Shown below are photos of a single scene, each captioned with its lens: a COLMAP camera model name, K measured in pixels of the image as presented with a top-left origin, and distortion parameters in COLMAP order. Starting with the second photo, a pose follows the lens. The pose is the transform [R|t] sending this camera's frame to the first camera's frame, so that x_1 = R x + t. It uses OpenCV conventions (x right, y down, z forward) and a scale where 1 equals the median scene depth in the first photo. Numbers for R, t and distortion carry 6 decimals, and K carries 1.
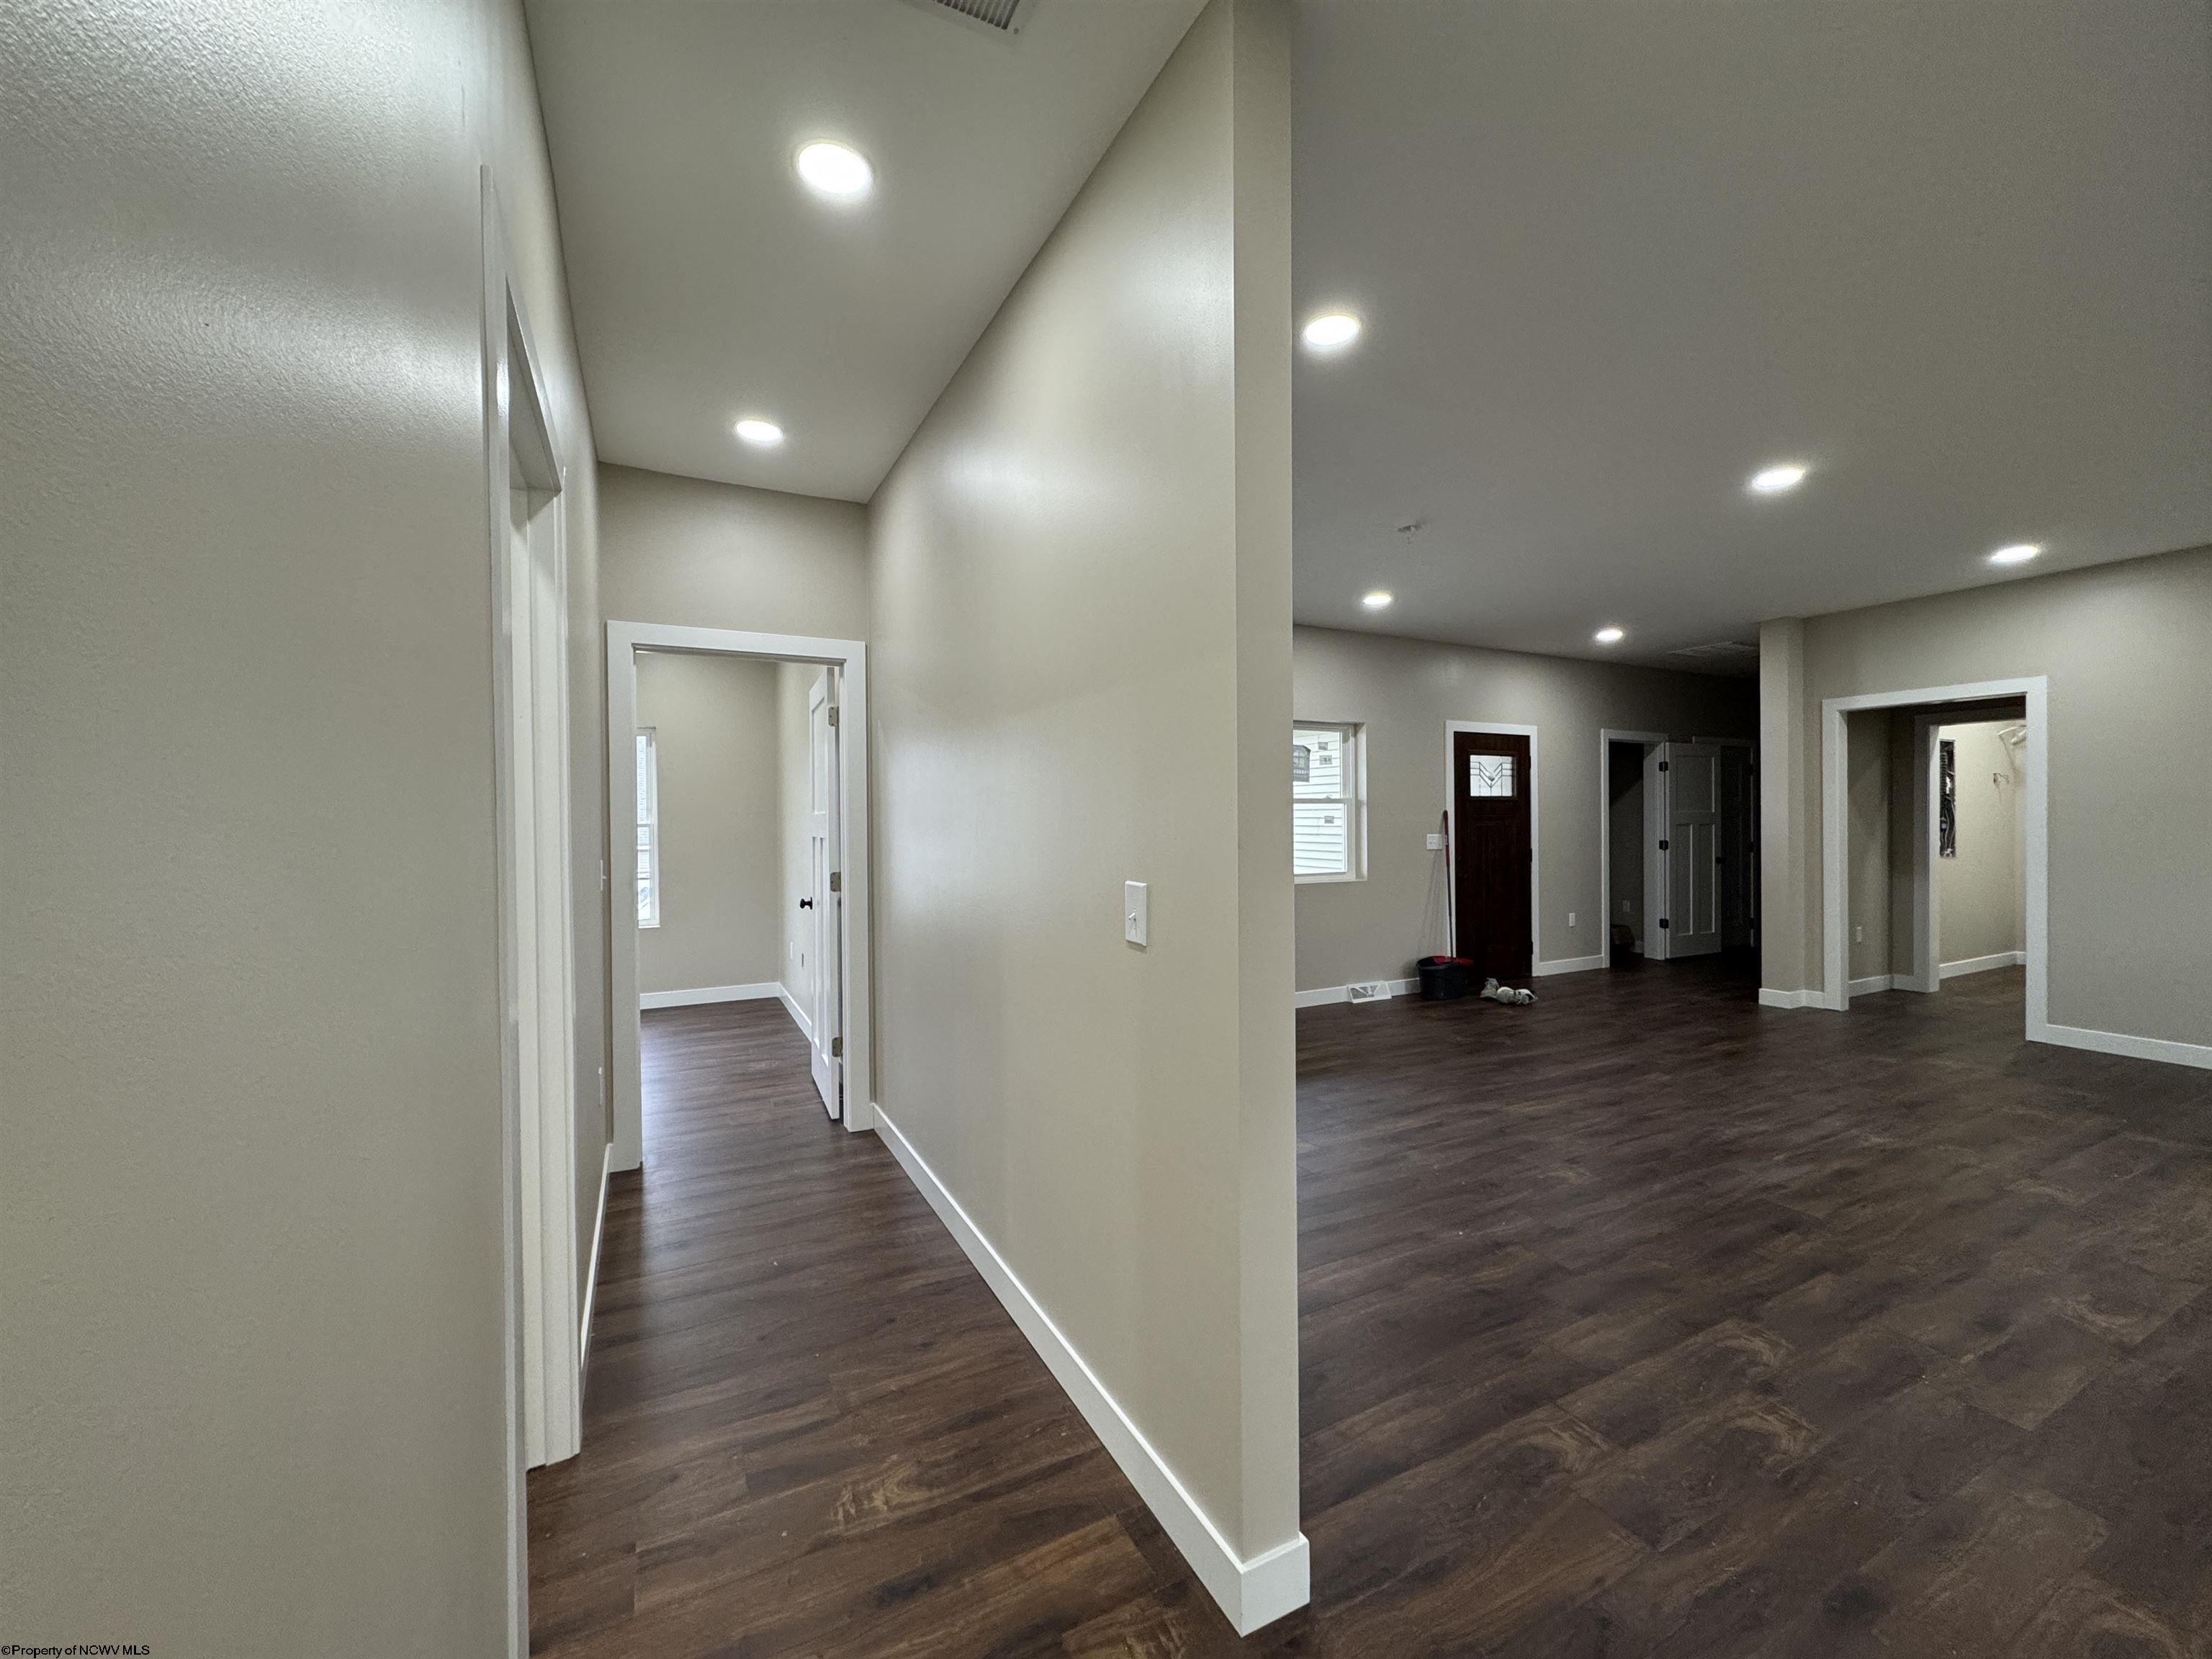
lens RADIAL K [[877.4, 0, 1106.3], [0, 877.4, 827.1], [0, 0, 1]] dist [-0.004200, 0.001416]
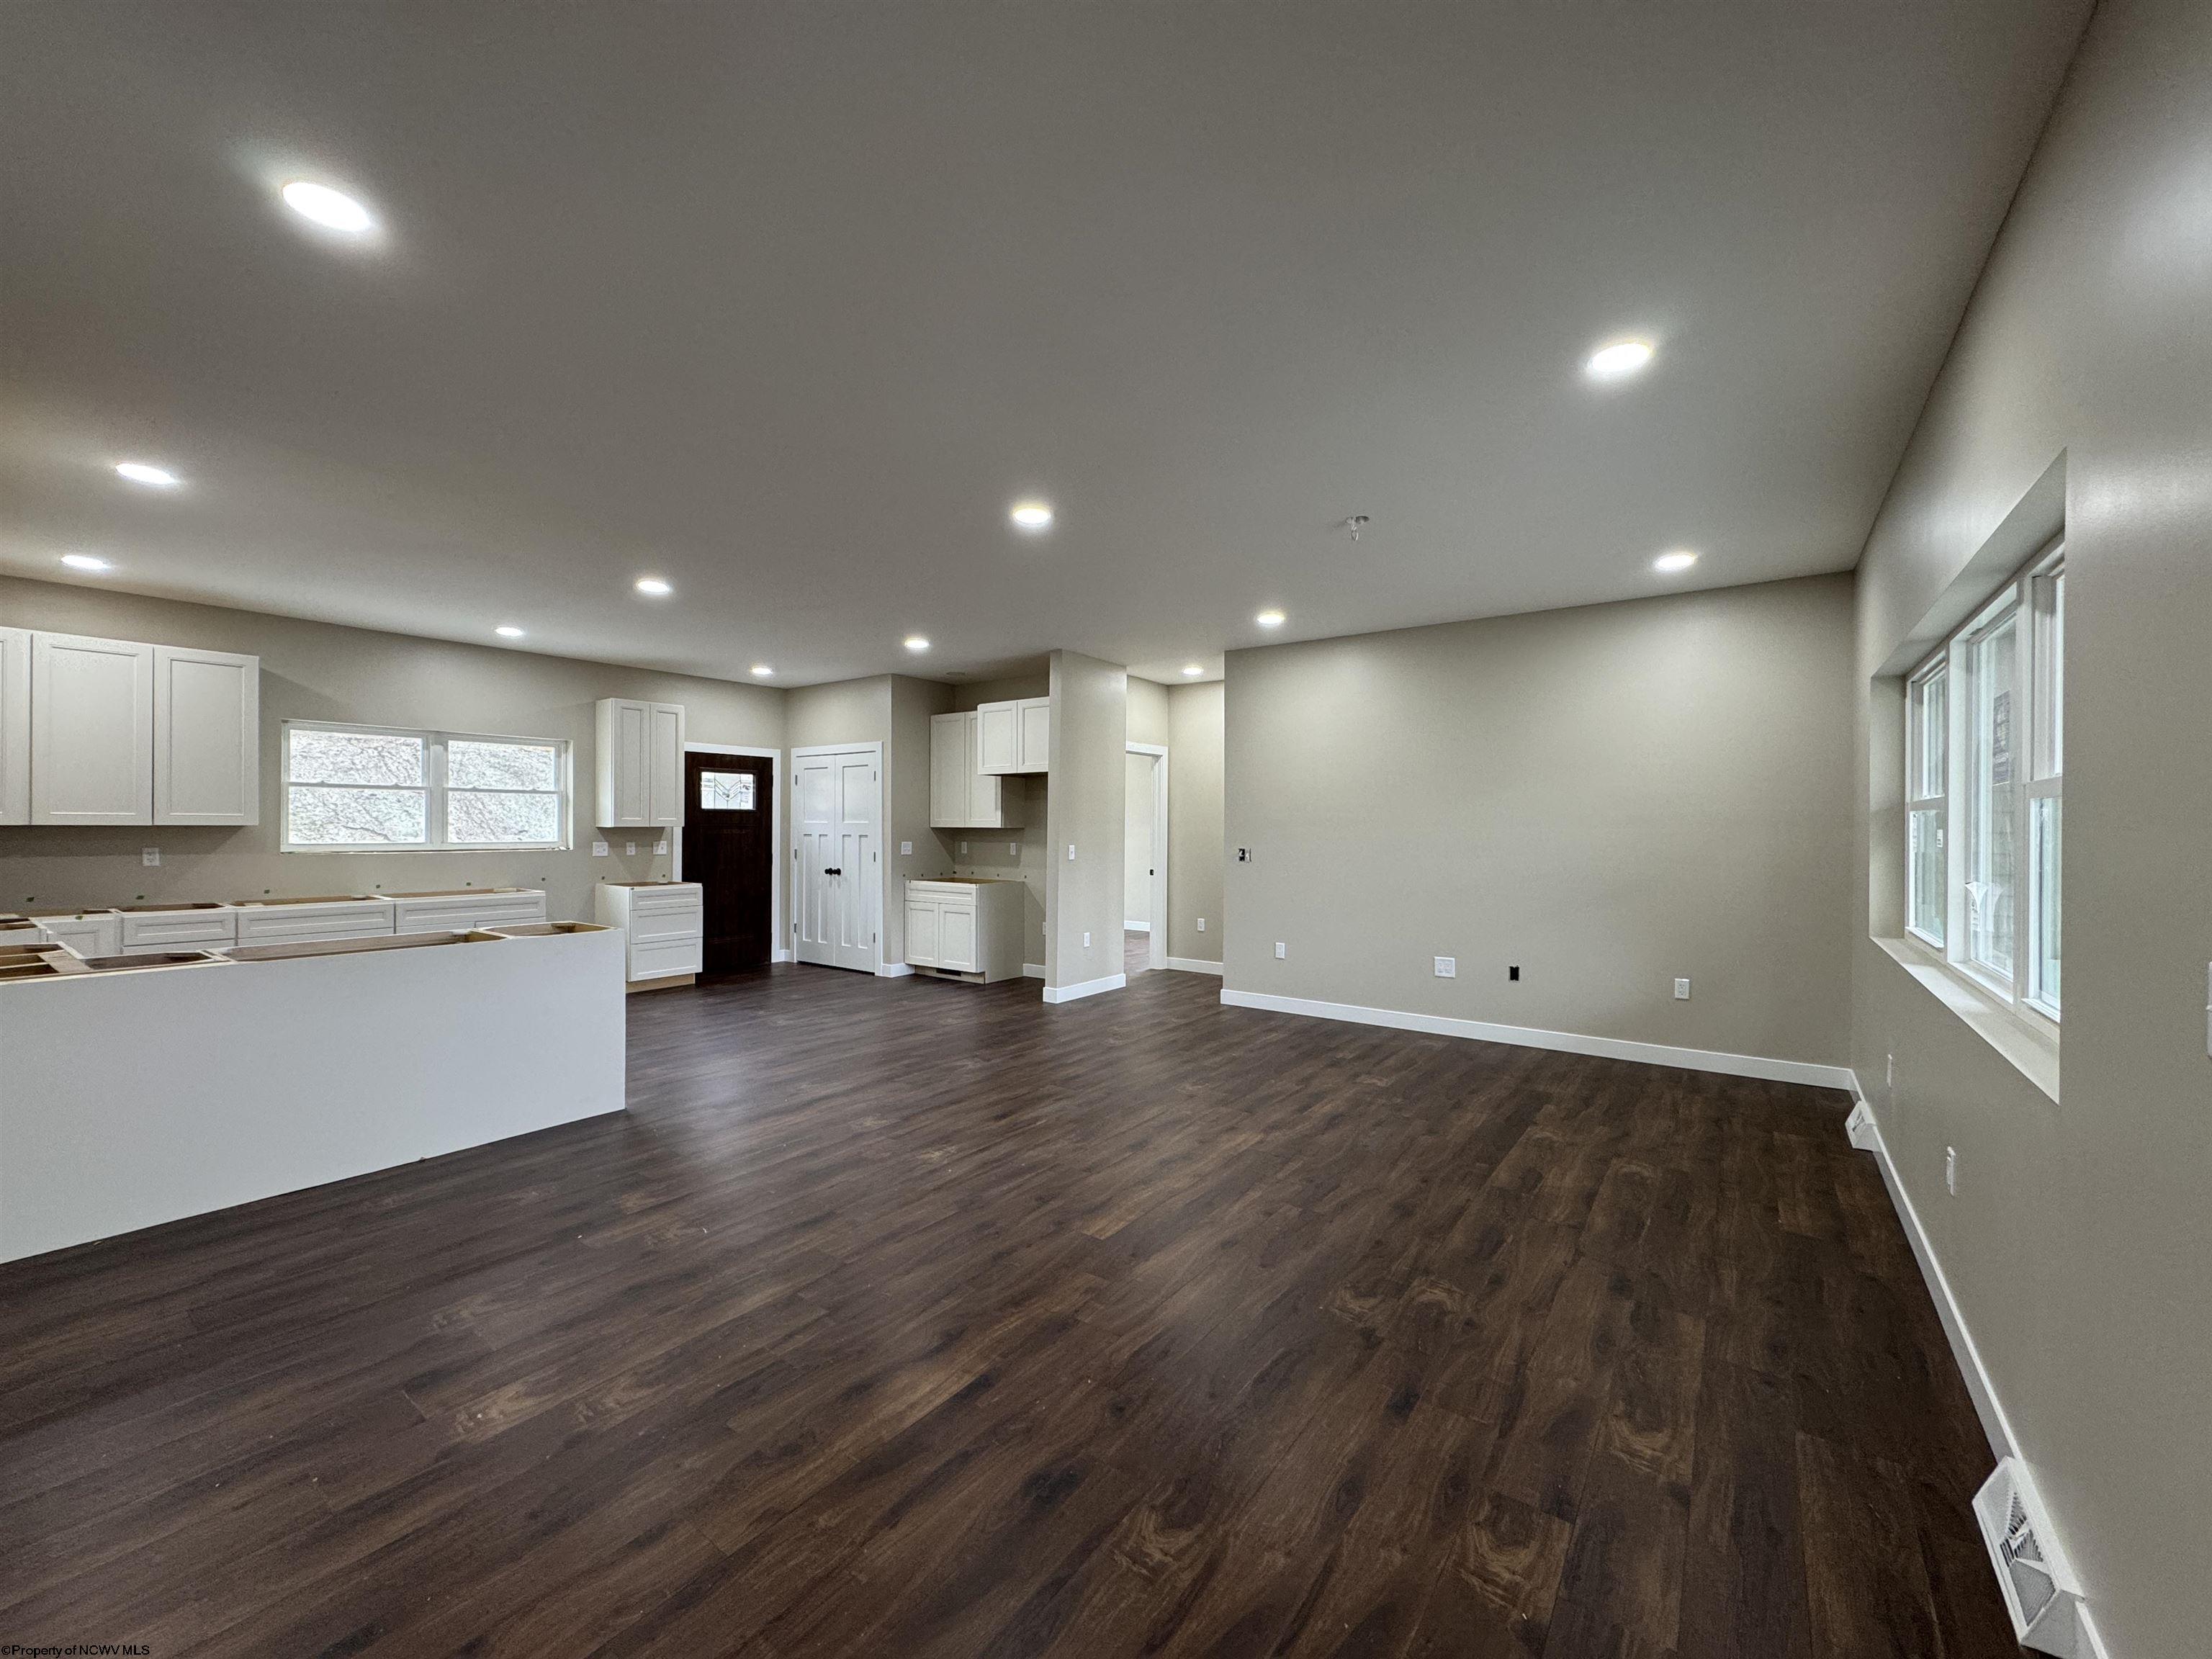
lens RADIAL K [[877.4, 0, 1107.5], [0, 877.4, 828.0], [0, 0, 1]] dist [-0.004200, 0.001416]
pose [[-0.894563, 0.003529, -0.446928, 1.090136], [-0.002391, 0.999917, 0.012682, -0.029967], [0.446936, 0.012413, -0.894480, 1.876104]]
